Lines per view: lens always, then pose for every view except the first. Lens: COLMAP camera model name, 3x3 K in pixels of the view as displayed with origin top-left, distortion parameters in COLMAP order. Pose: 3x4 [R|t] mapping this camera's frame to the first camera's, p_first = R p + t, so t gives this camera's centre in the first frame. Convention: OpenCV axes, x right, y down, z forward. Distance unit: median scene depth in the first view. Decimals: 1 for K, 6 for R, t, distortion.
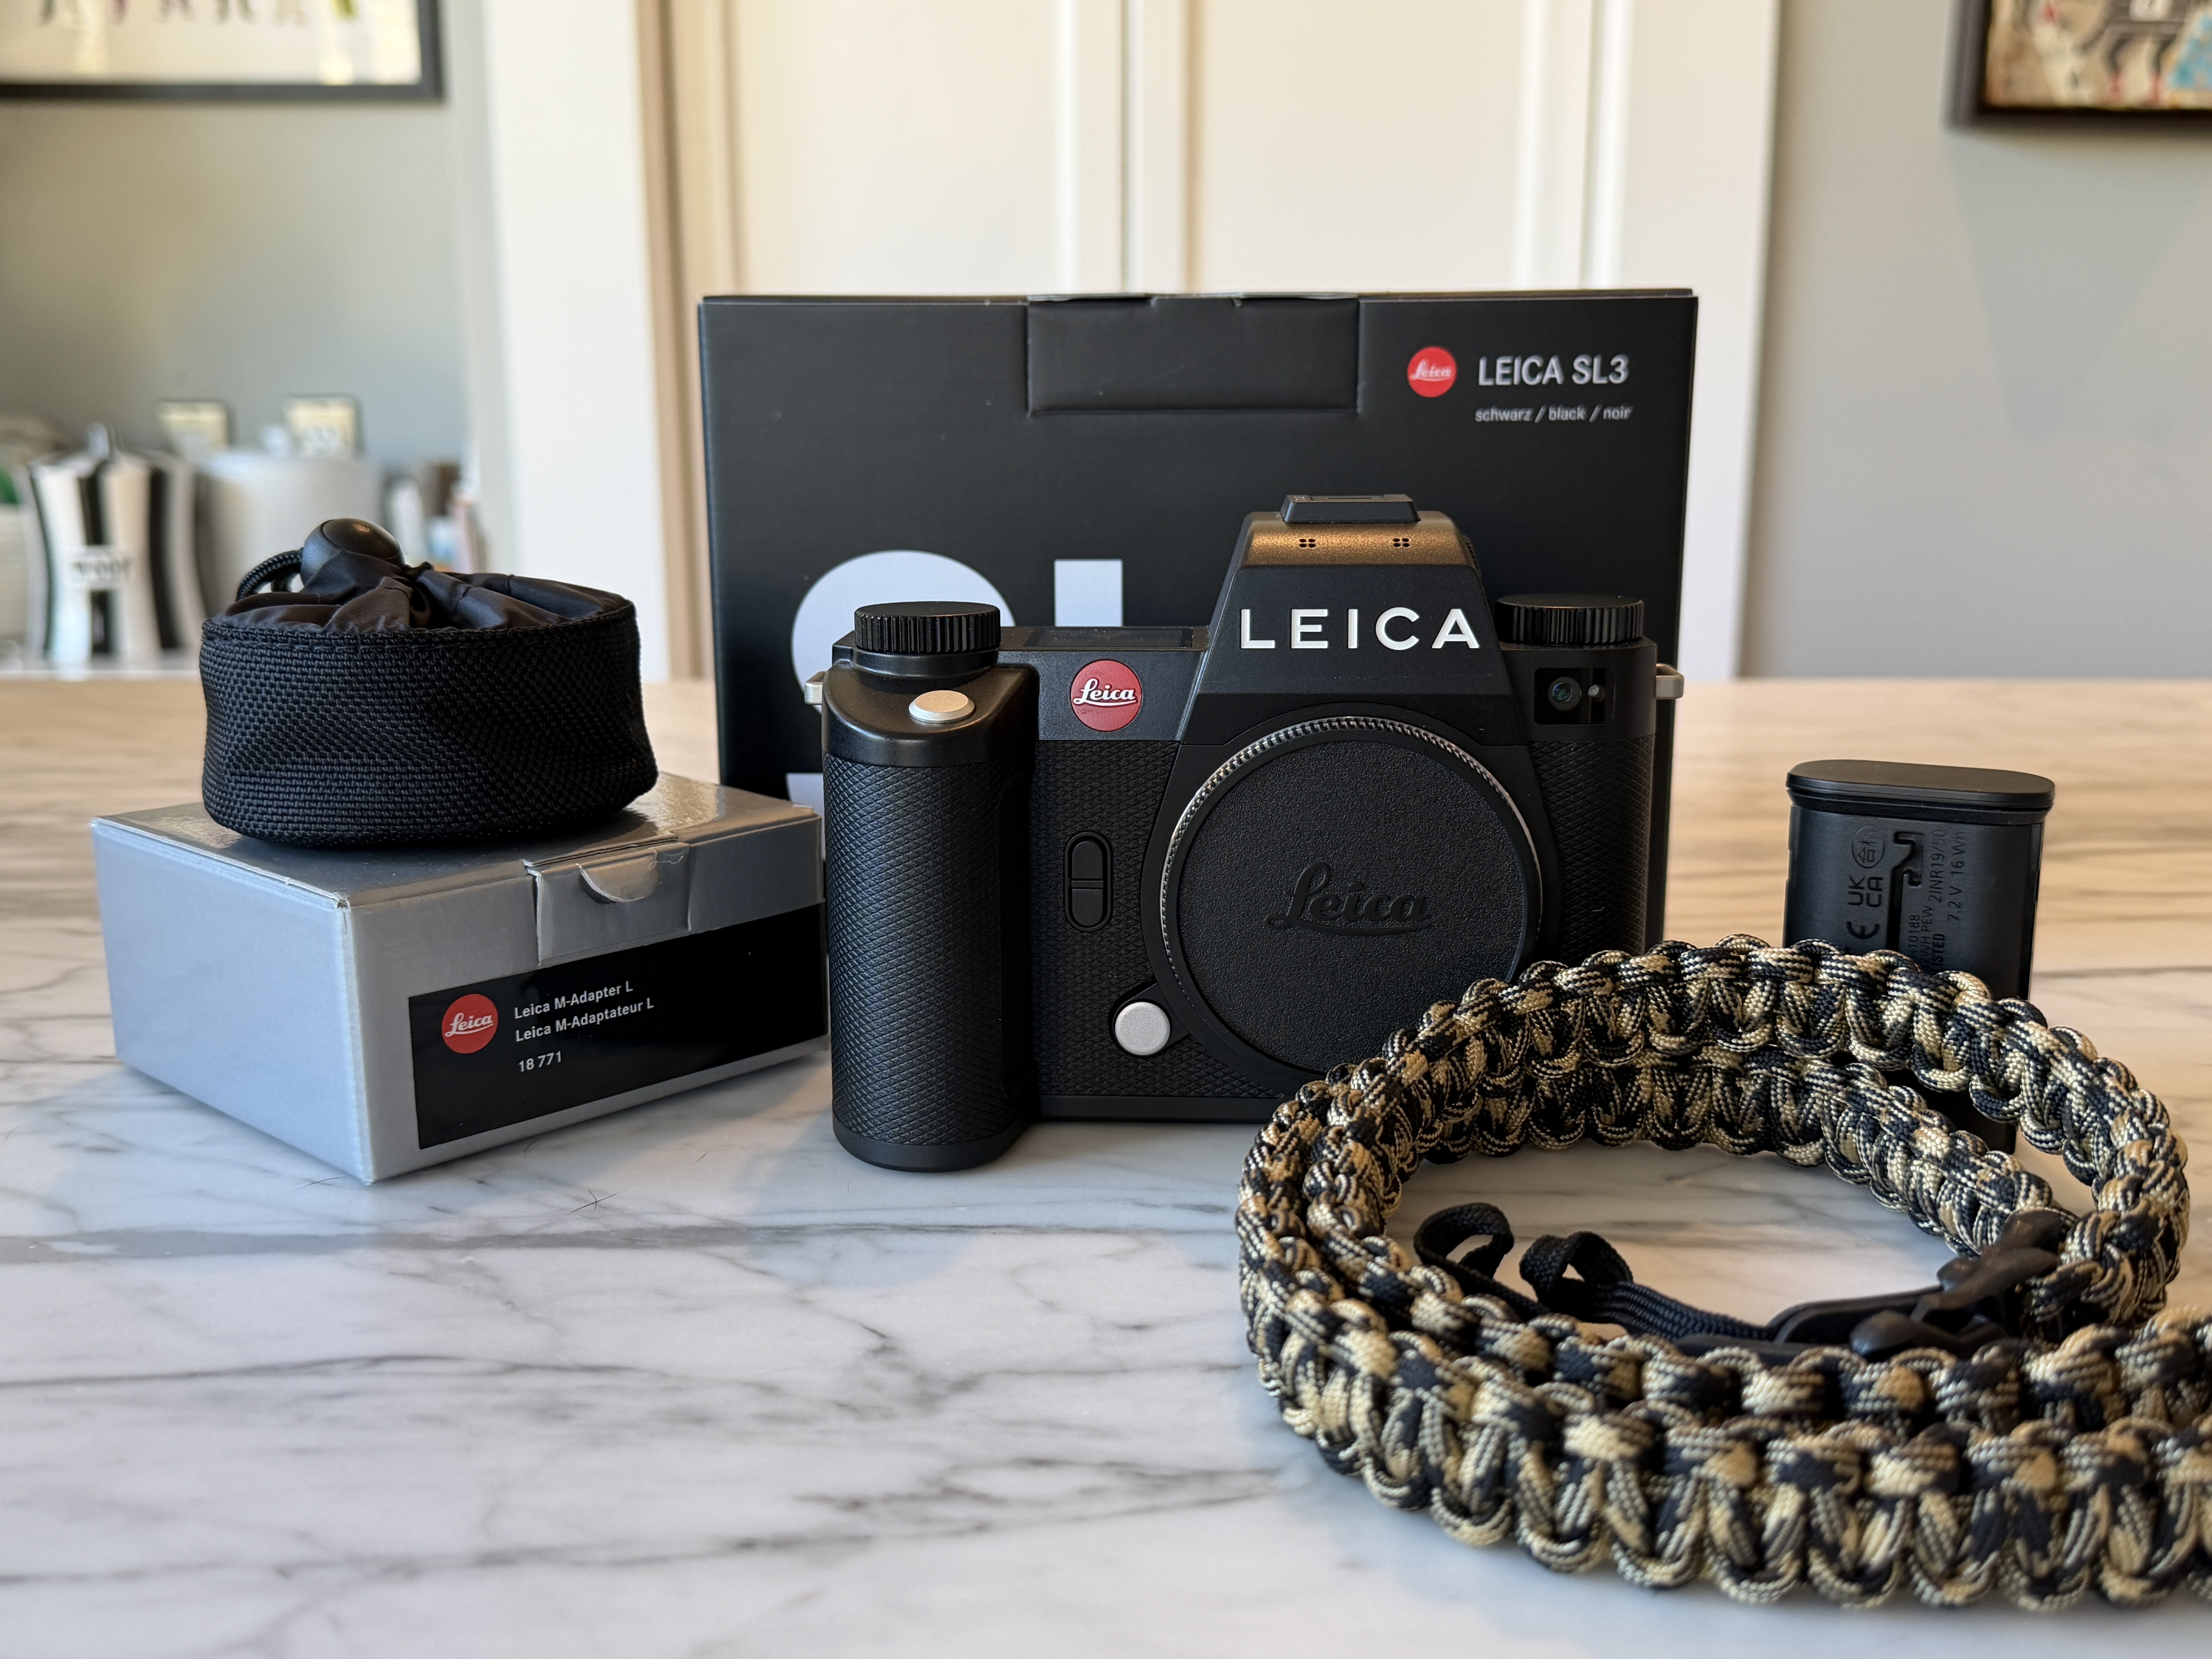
lens RADIAL K [[2199.1, 0, 1106.0], [0, 2199.1, 829.5], [0, 0, 1]] dist [0.210250, -0.475559]
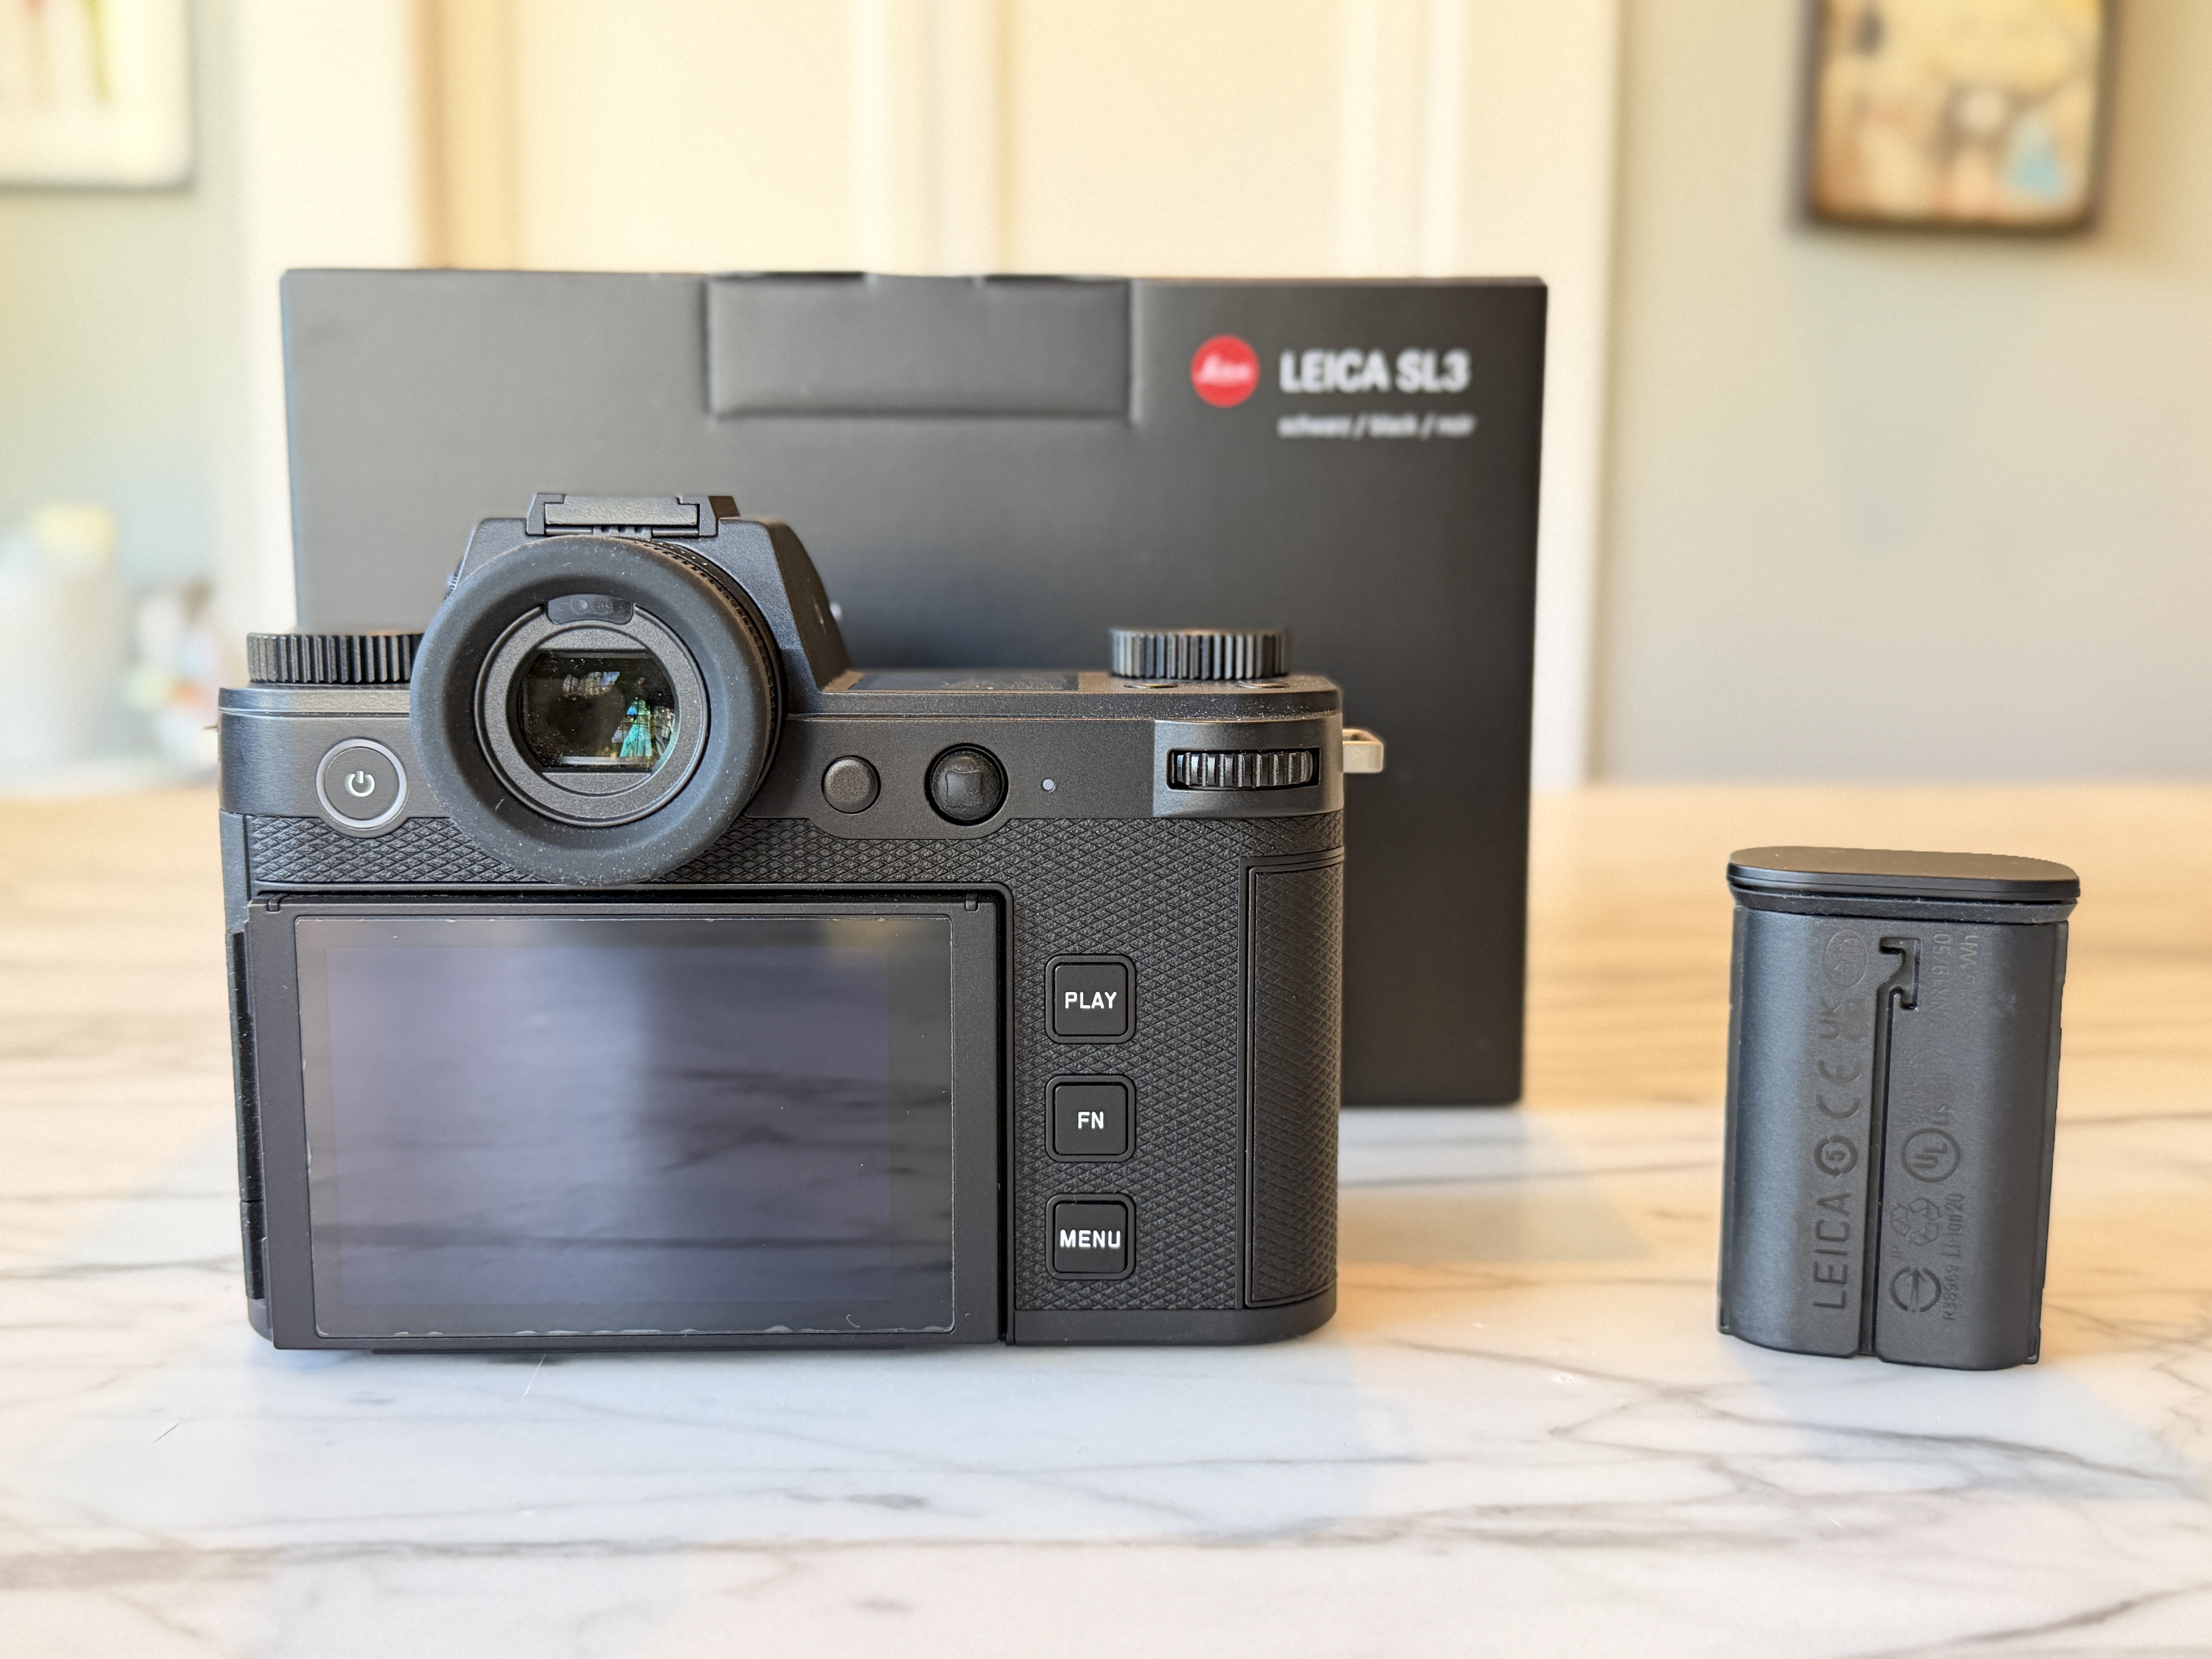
lens RADIAL K [[2216.6, 0, 1106.0], [0, 2216.6, 829.5], [0, 0, 1]] dist [0.131456, -0.334109]
pose [[0.997590, -0.006000, 0.069120, 0.048497], [0.010279, 0.998041, -0.061721, 0.005856], [-0.068615, 0.062283, 0.995697, 0.222745]]
